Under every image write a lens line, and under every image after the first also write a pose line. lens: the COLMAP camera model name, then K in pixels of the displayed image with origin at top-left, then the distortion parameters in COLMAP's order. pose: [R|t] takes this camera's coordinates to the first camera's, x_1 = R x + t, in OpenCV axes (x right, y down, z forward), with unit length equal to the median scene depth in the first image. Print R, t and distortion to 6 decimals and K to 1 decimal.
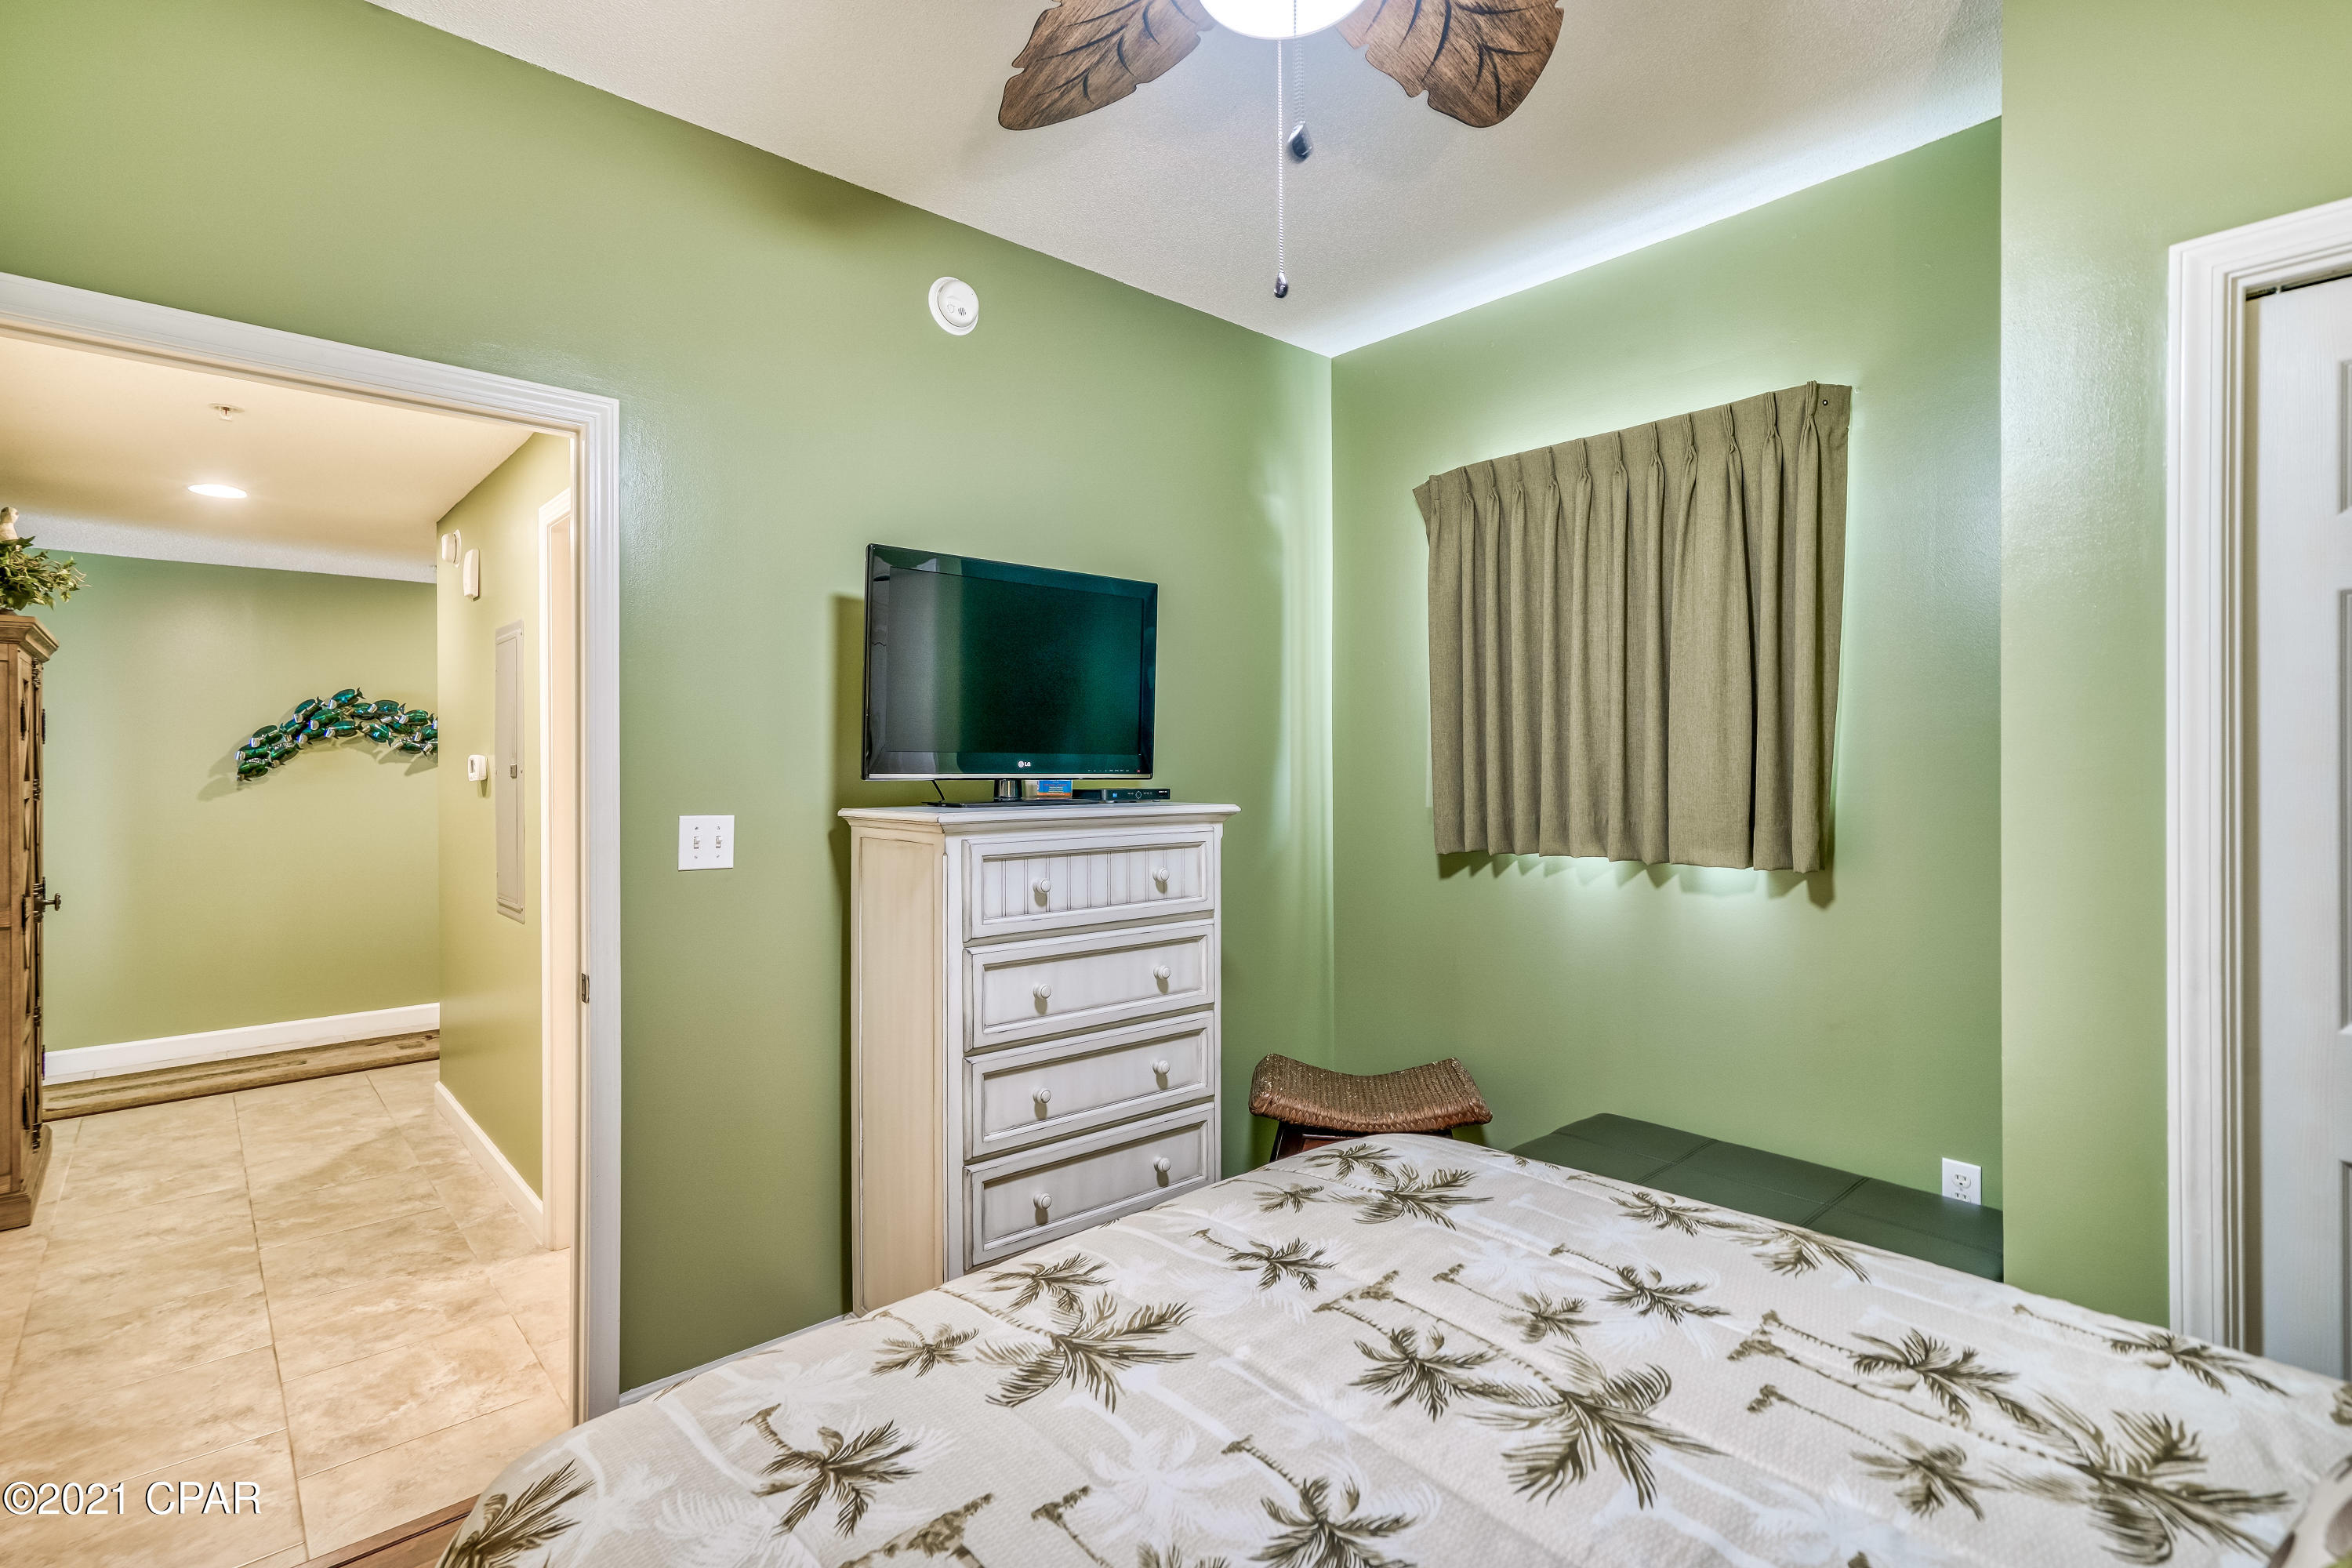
lens RADIAL K [[1099.2, 0, 1151.1], [0, 1099.2, 761.8], [0, 0, 1]] dist [-0.002852, 0.009176]
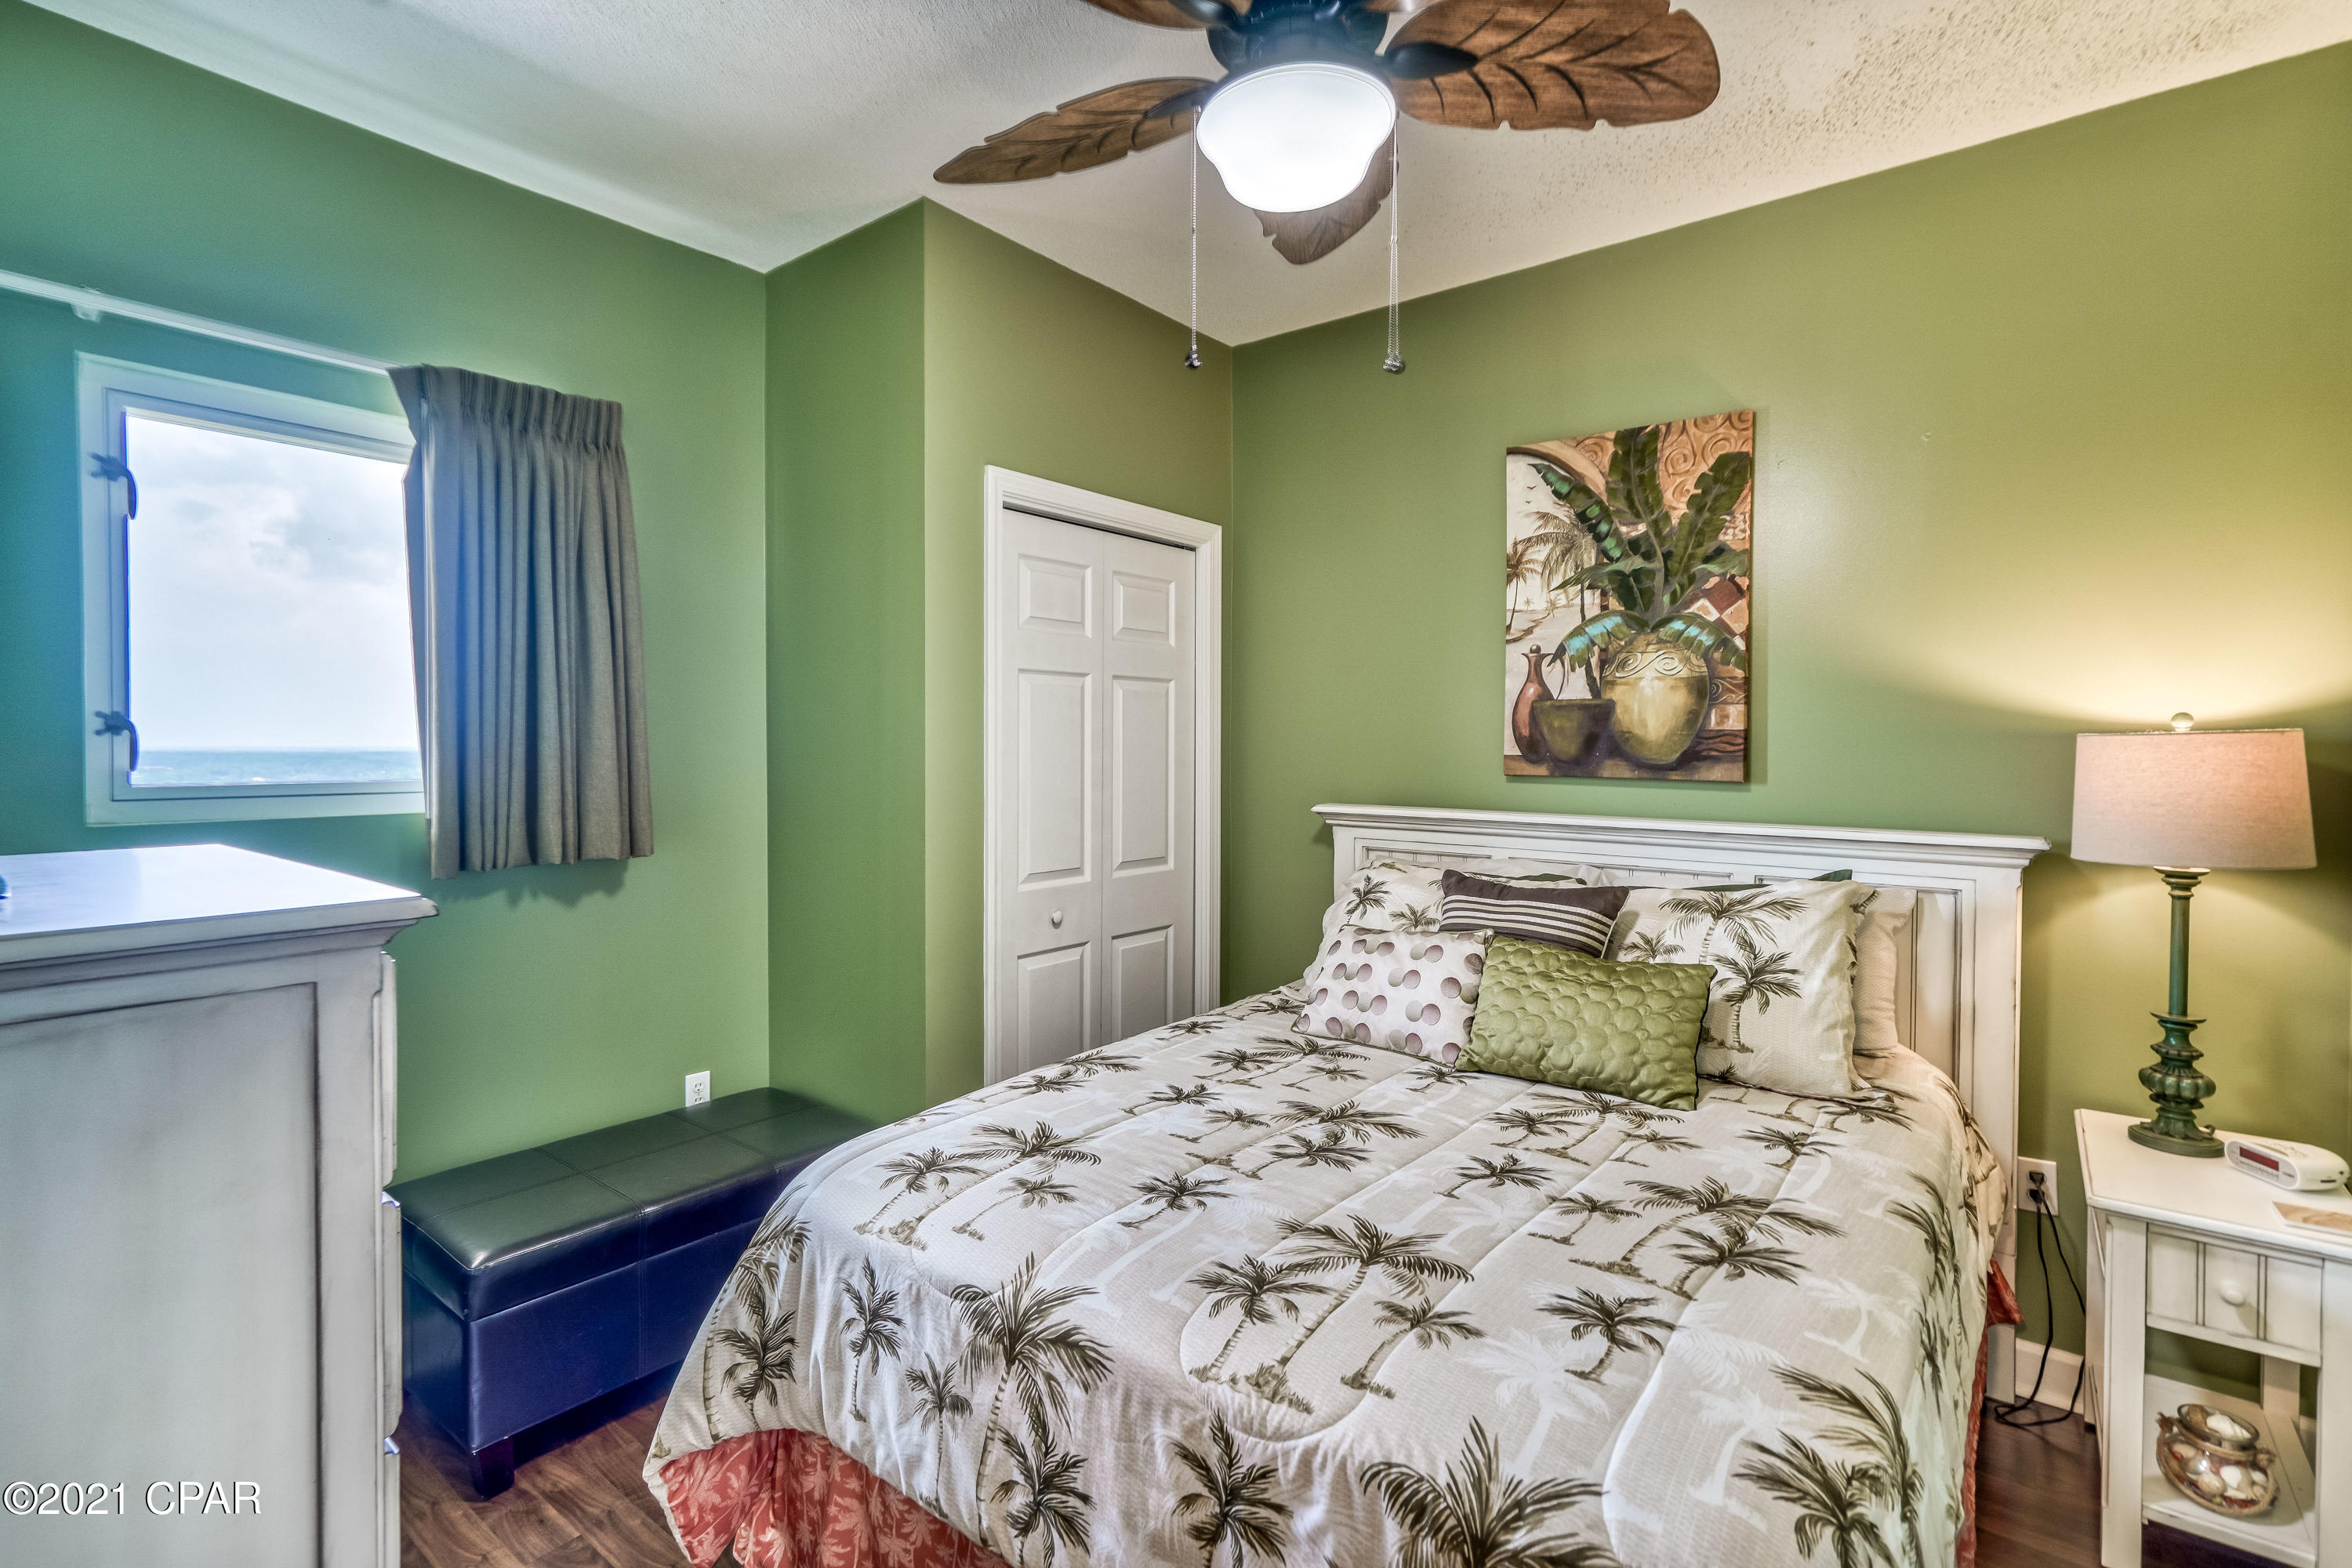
lens RADIAL K [[1099.2, 0, 1151.5], [0, 1099.2, 784.2], [0, 0, 1]] dist [-0.002852, 0.009176]
pose [[-0.164835, -0.032834, 0.985774, -1.247515], [-0.004484, 0.999460, 0.032540, -0.022292], [-0.986311, 0.000943, -0.164894, 1.498413]]
